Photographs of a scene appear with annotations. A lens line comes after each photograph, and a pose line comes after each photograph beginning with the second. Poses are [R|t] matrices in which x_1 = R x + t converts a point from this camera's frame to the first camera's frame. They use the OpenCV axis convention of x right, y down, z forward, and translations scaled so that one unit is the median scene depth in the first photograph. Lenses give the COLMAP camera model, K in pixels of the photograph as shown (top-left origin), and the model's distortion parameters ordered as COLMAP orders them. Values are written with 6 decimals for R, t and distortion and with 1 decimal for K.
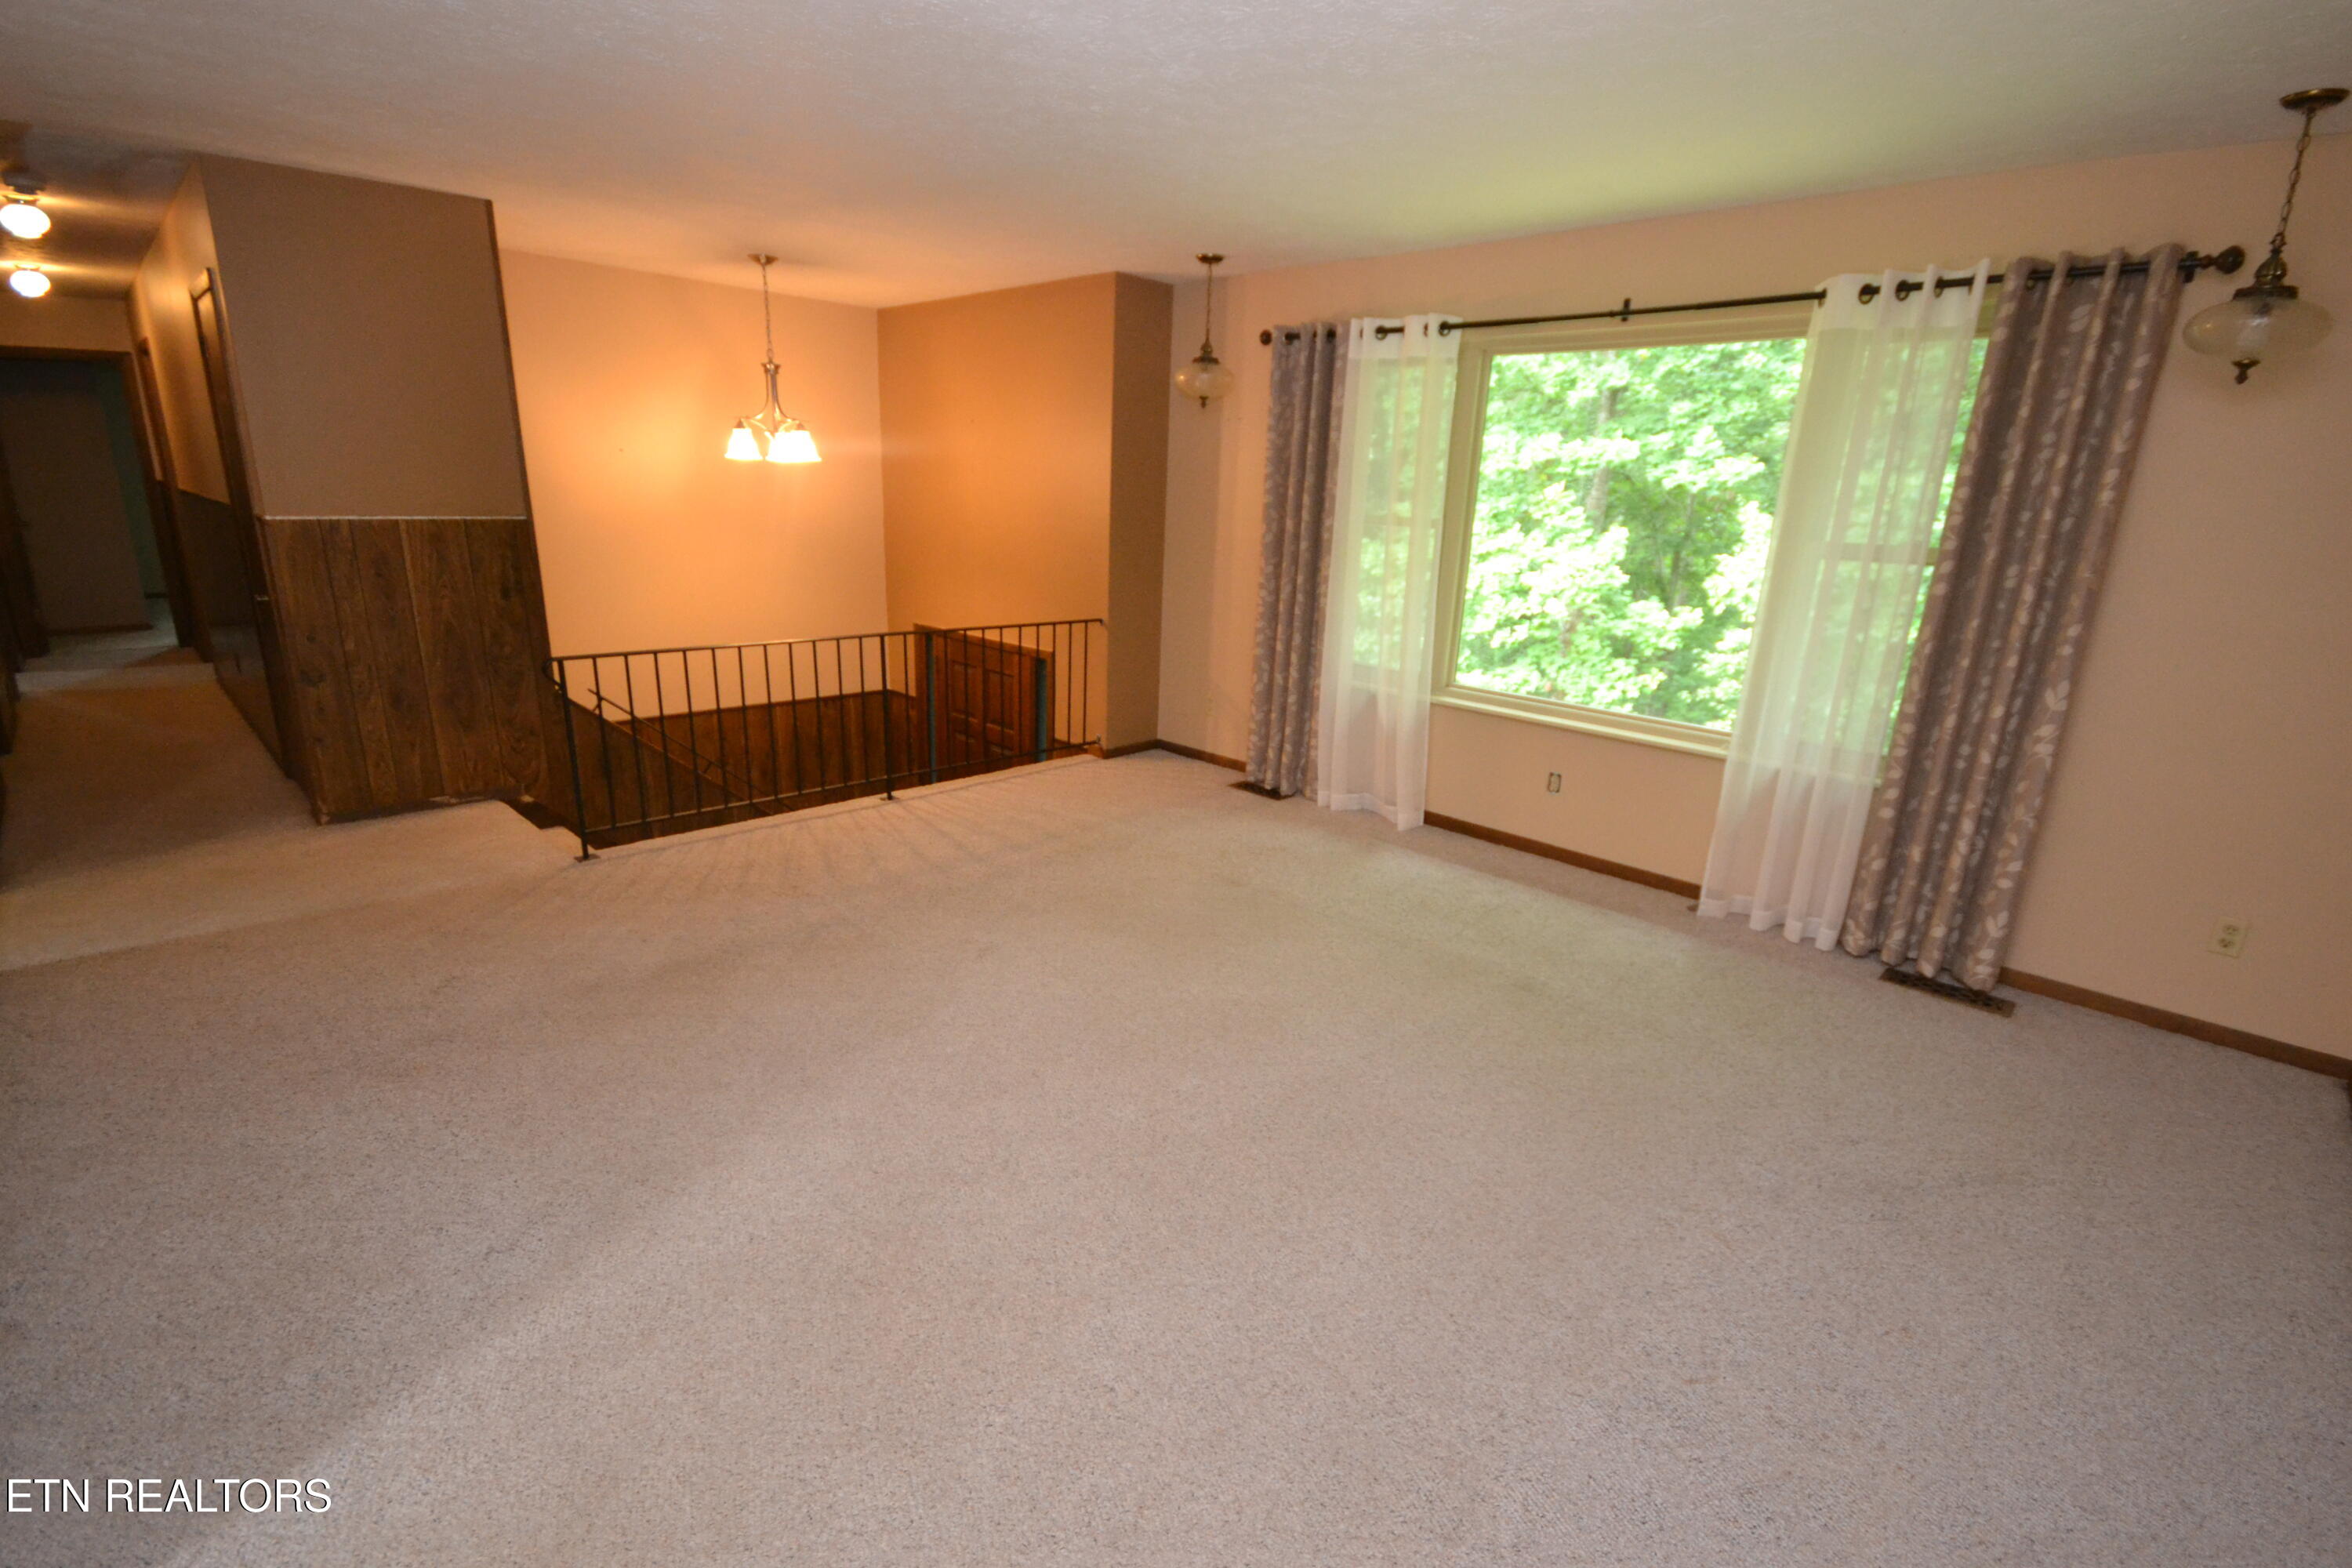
lens RADIAL K [[1049.2, 0, 1176.4], [0, 1049.2, 791.9], [0, 0, 1]] dist [-0.000374, -0.007530]
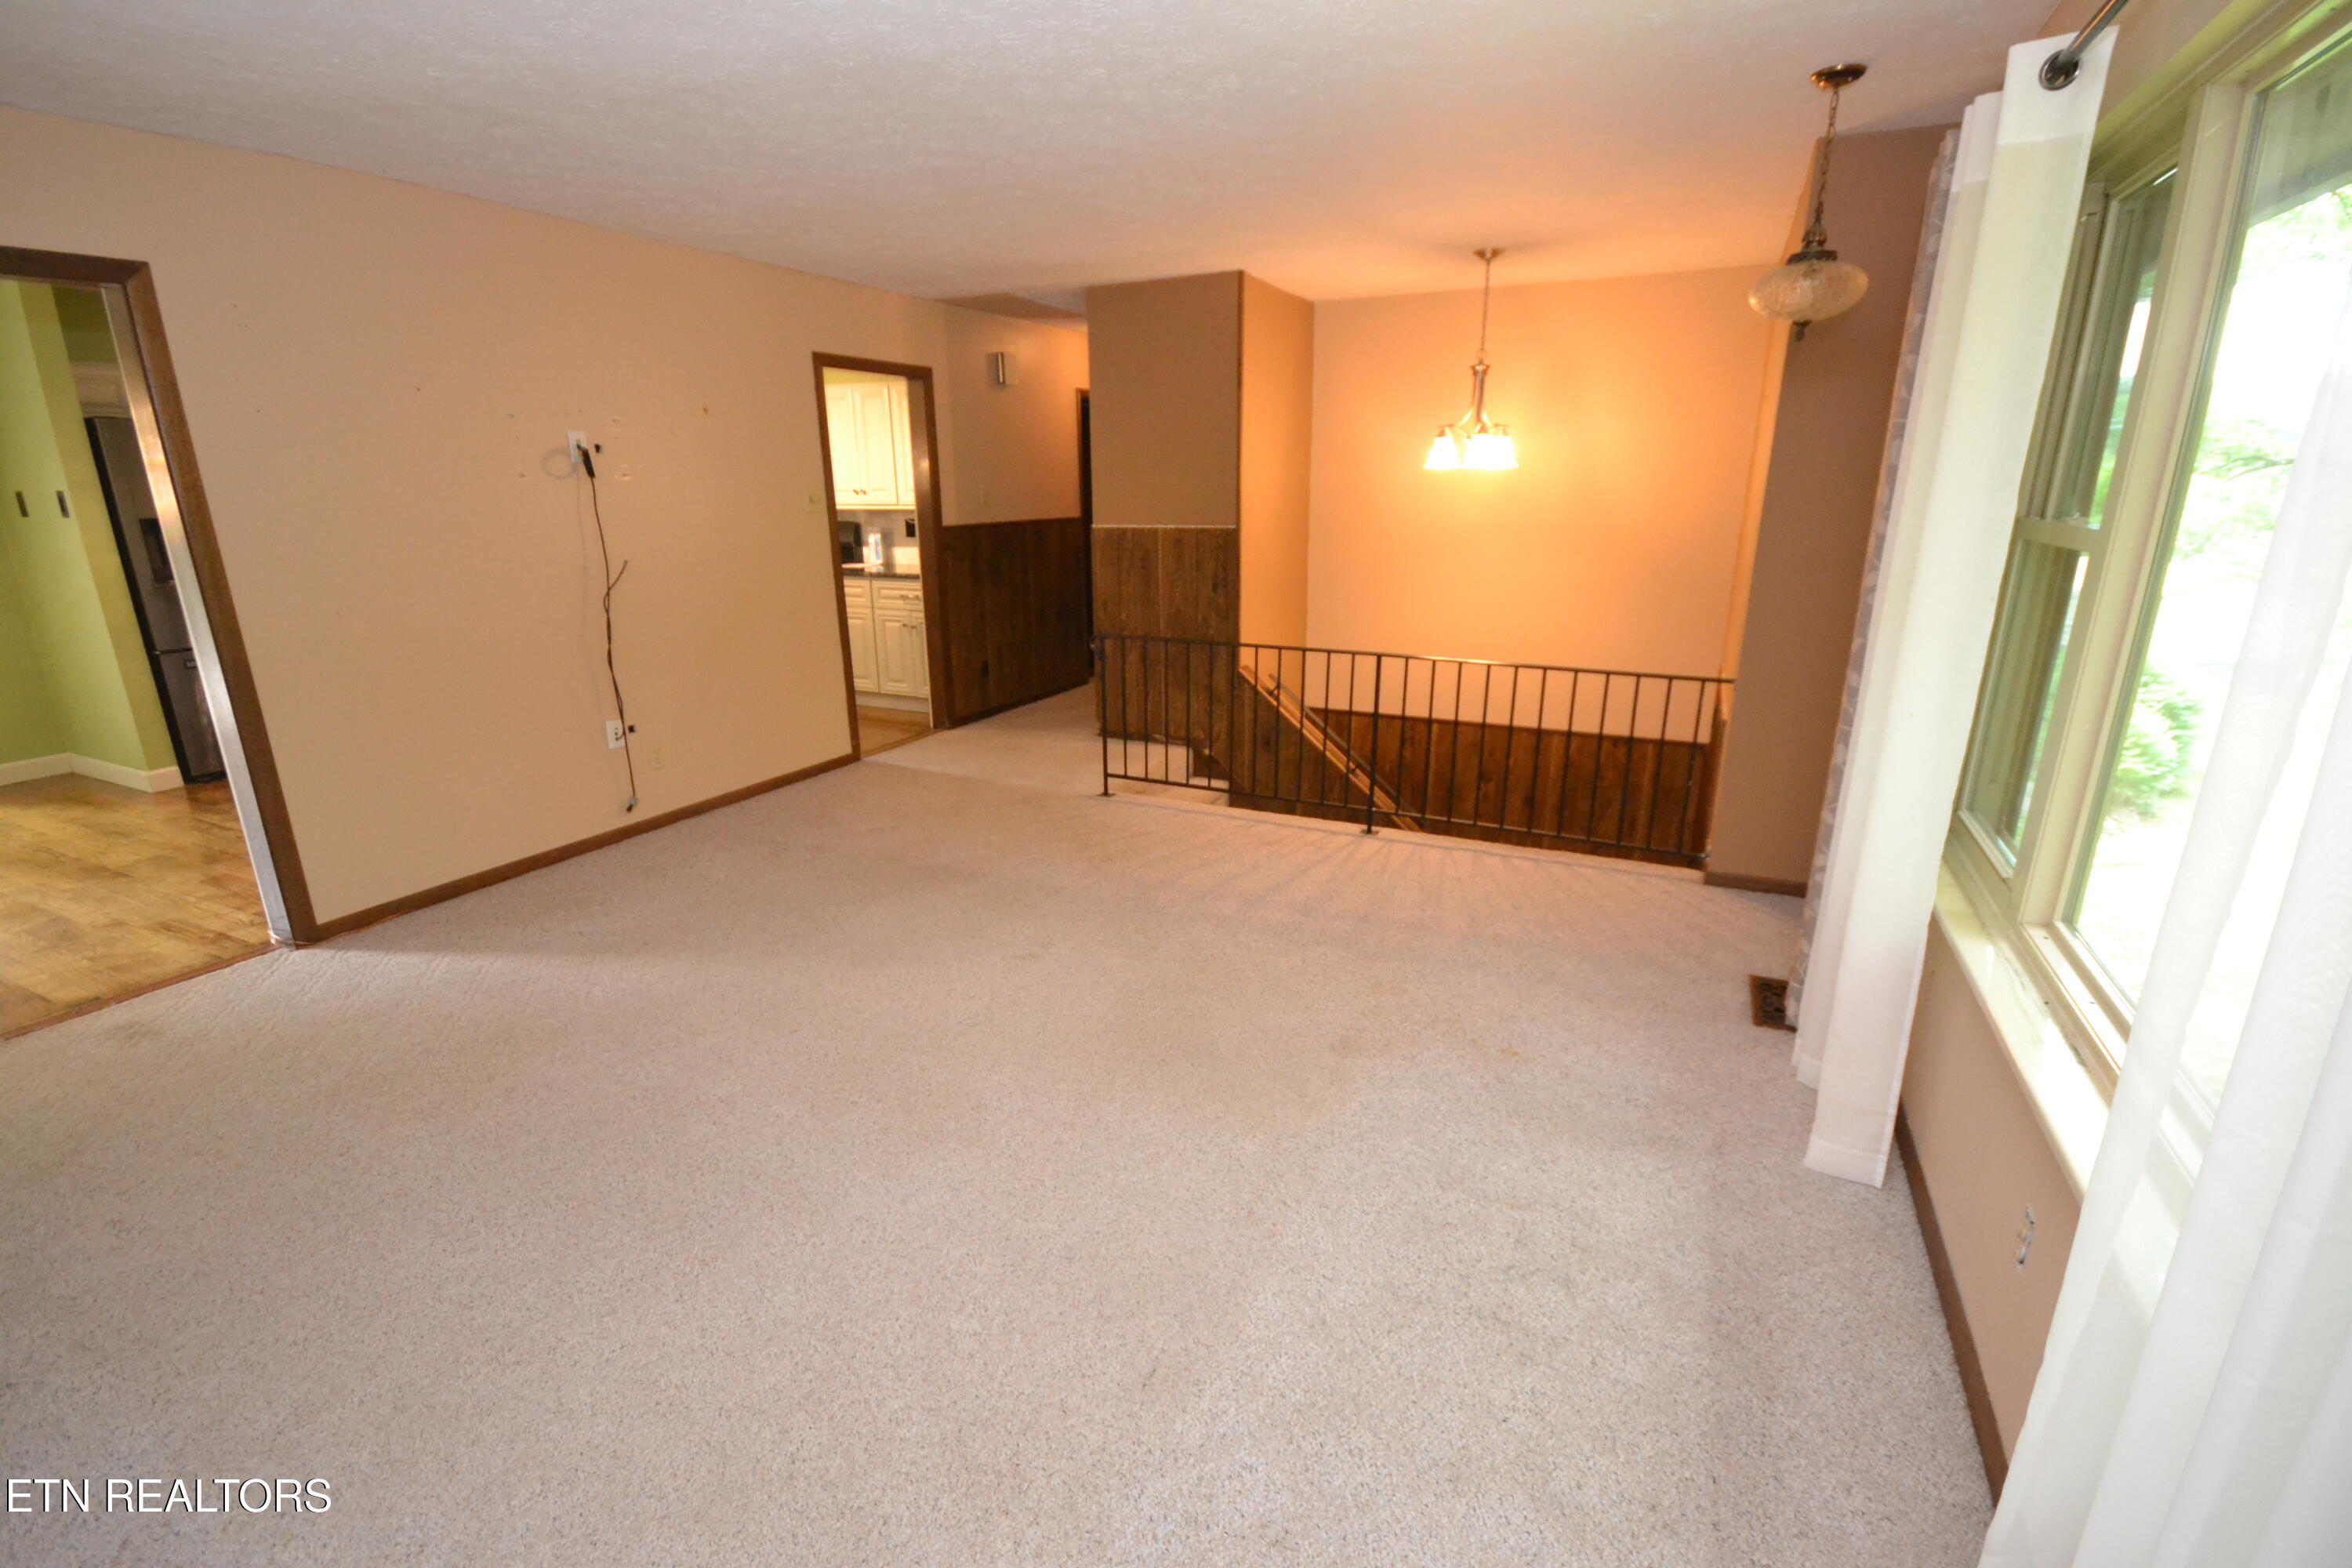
lens RADIAL K [[1049.2, 0, 1157.0], [0, 1049.2, 779.9], [0, 0, 1]] dist [-0.000374, -0.007530]
pose [[0.311915, 0.218723, -0.924592, 0.505837], [-0.246058, 0.958537, 0.143744, -0.123714], [0.917695, 0.182667, 0.352800, 0.502886]]
